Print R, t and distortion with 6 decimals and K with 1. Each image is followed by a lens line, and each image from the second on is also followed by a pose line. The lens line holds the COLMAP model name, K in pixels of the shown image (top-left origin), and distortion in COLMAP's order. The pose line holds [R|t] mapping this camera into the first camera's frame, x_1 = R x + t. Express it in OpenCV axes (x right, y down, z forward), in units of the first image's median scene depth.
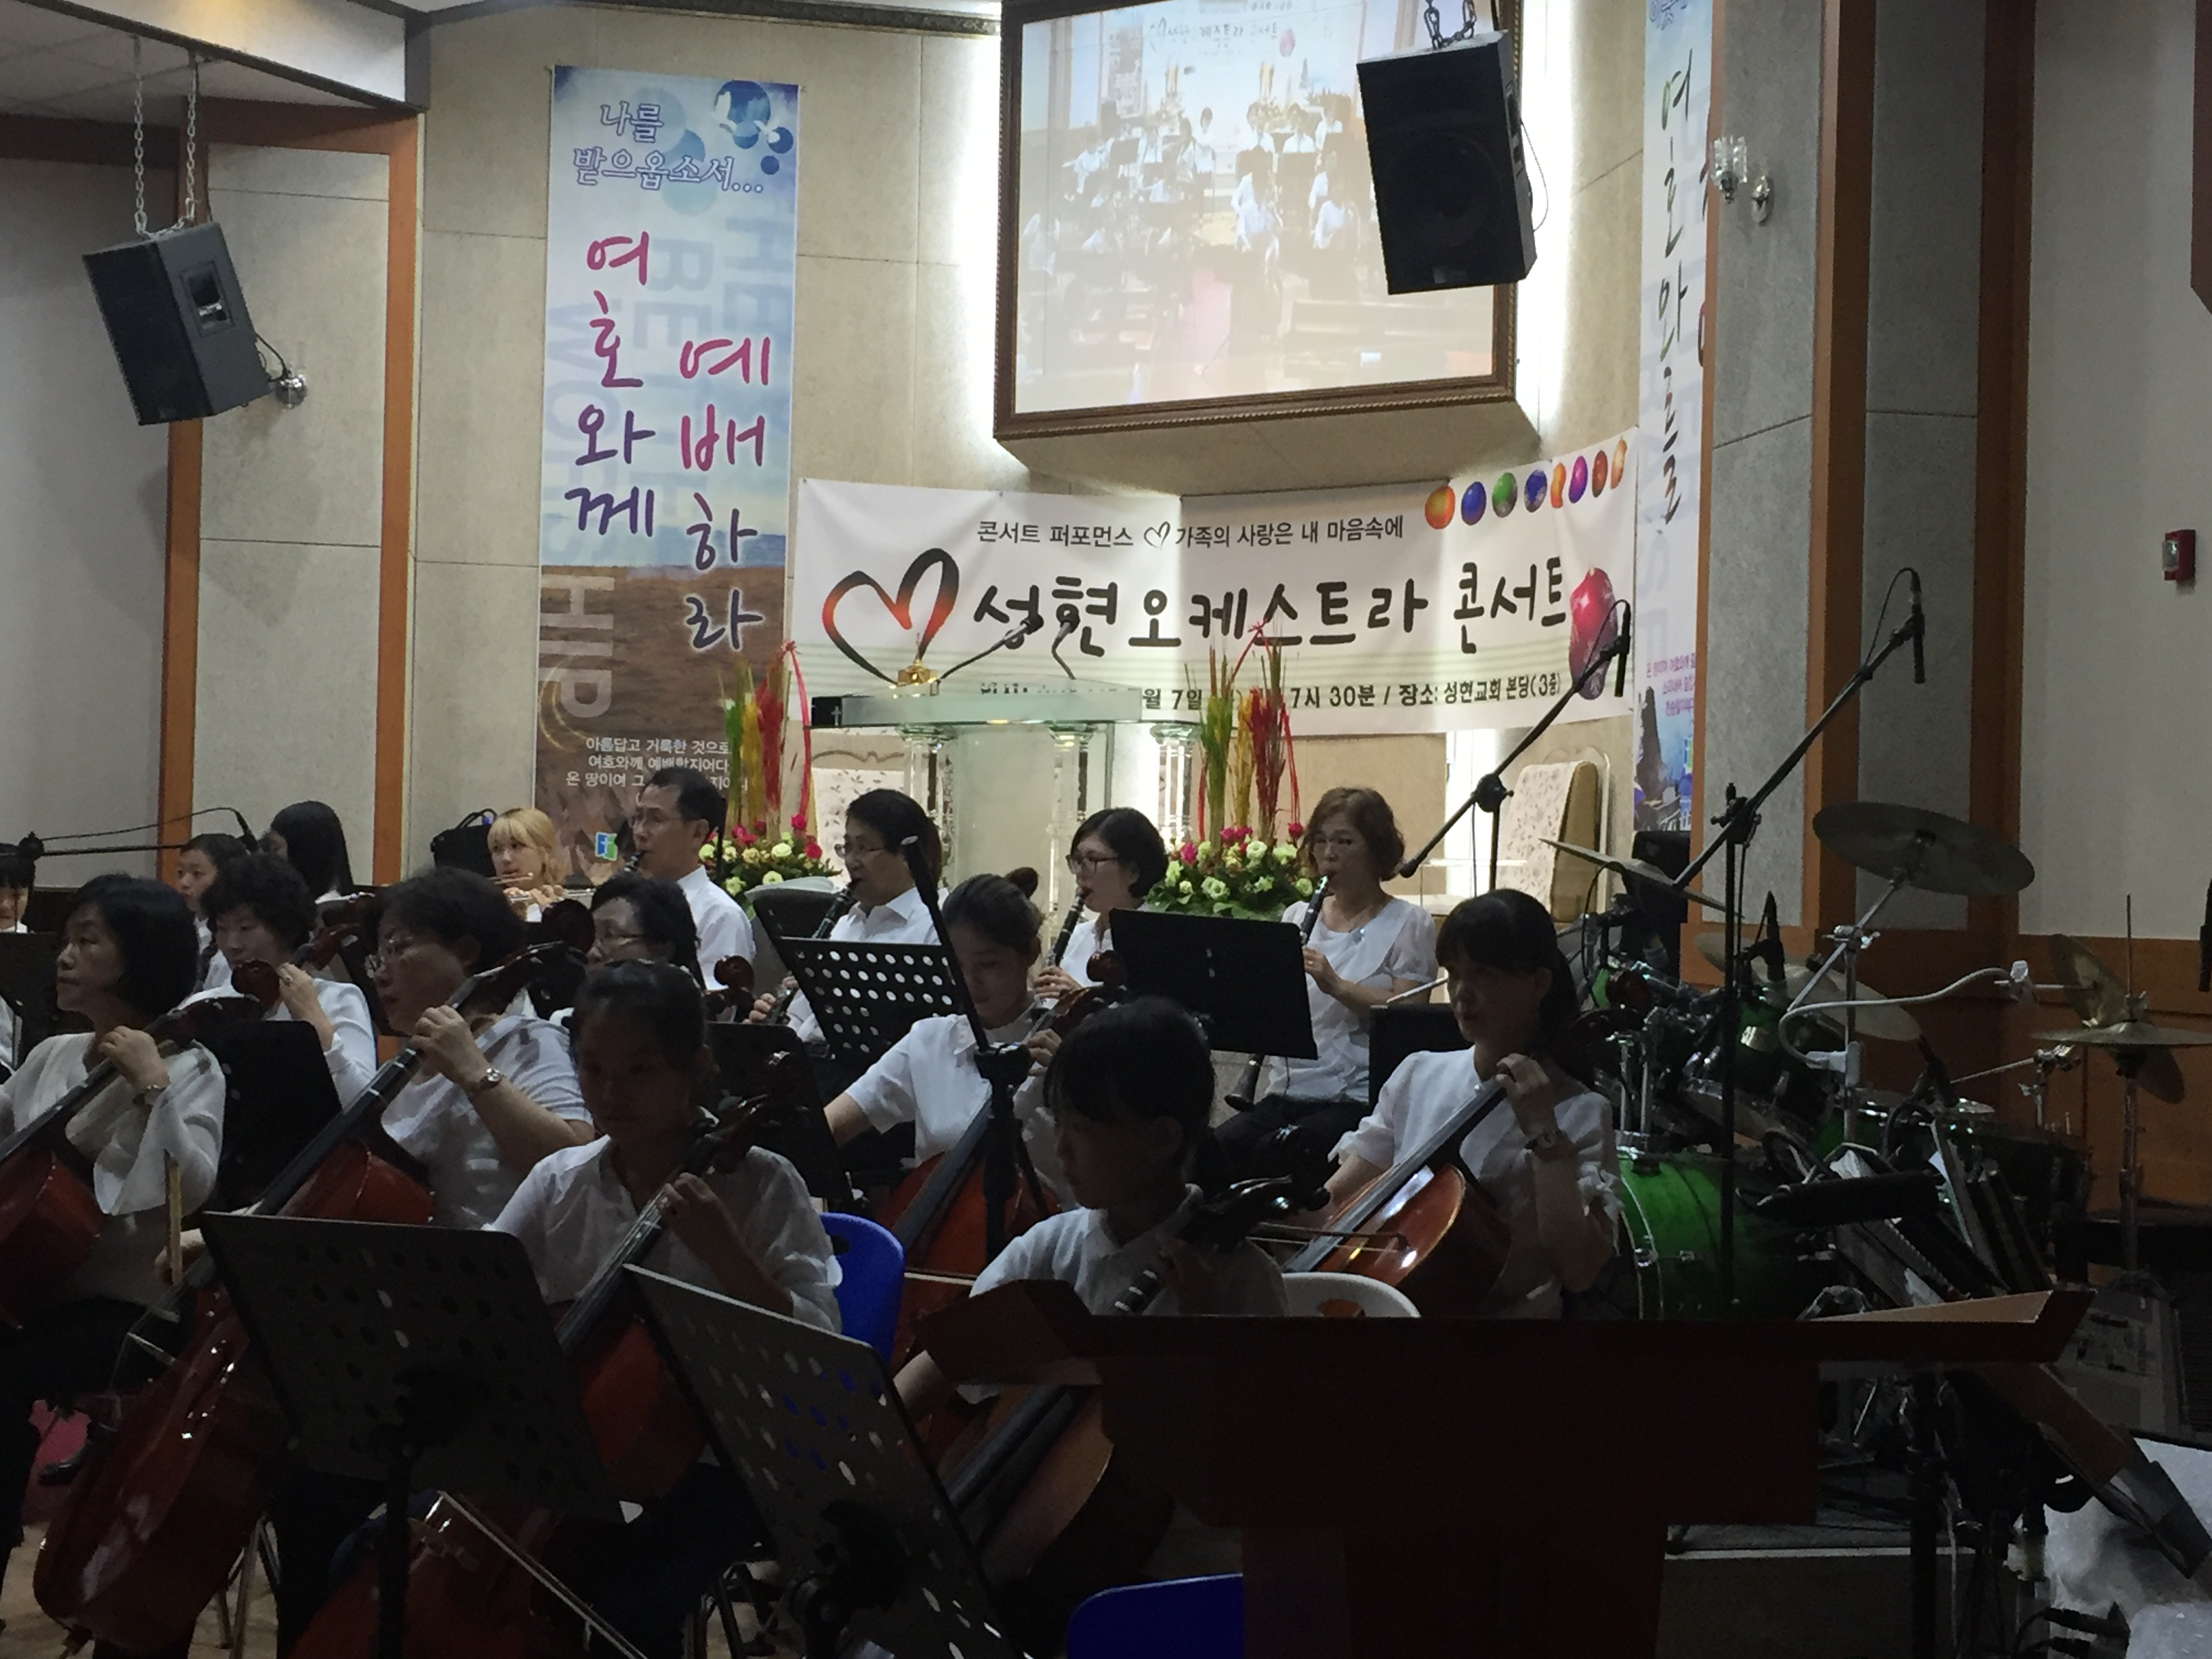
lens RADIAL K [[3014.9, 0, 1055.9], [0, 3014.9, 826.3], [0, 0, 1]] dist [0.078194, 0.053202]
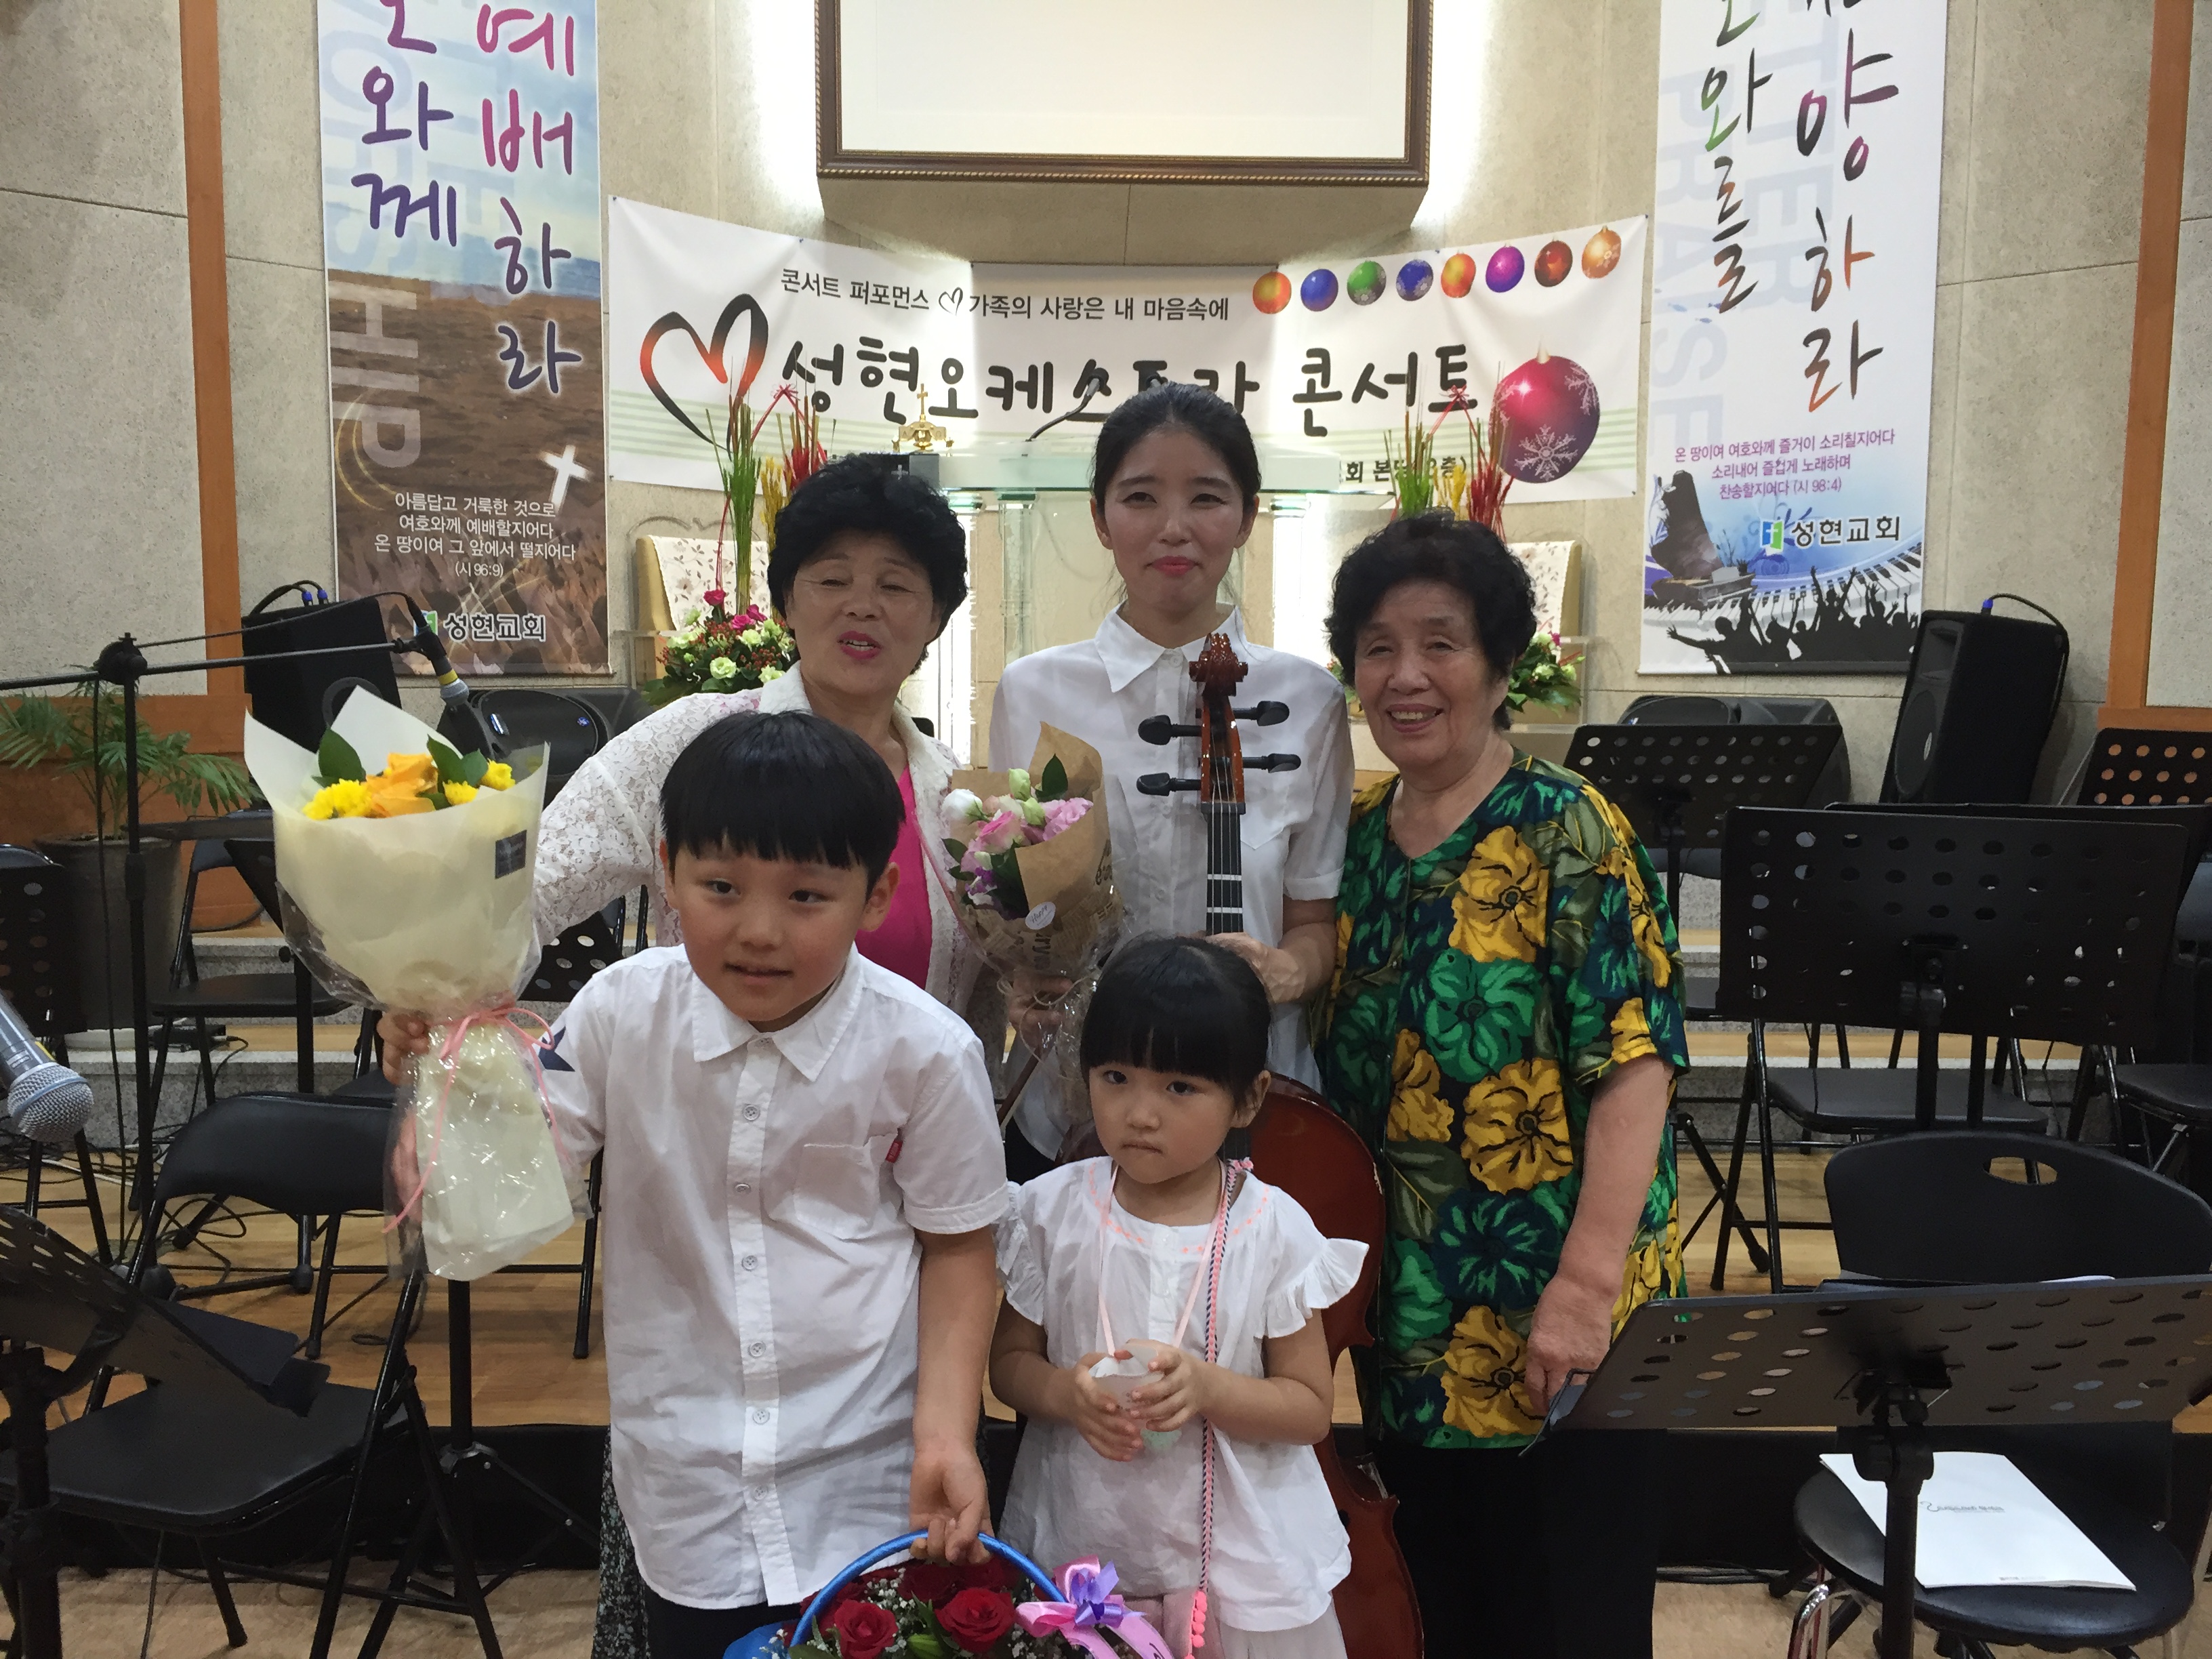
lens RADIAL K [[1906.5, 0, 1106.0], [0, 1906.5, 829.5], [0, 0, 1]] dist [0.097690, -0.133778]
pose [[0.826089, -0.071060, 0.559041, -0.293779], [-0.002489, 0.991548, 0.129715, -0.007086], [-0.563534, -0.108548, 0.818930, 0.451138]]
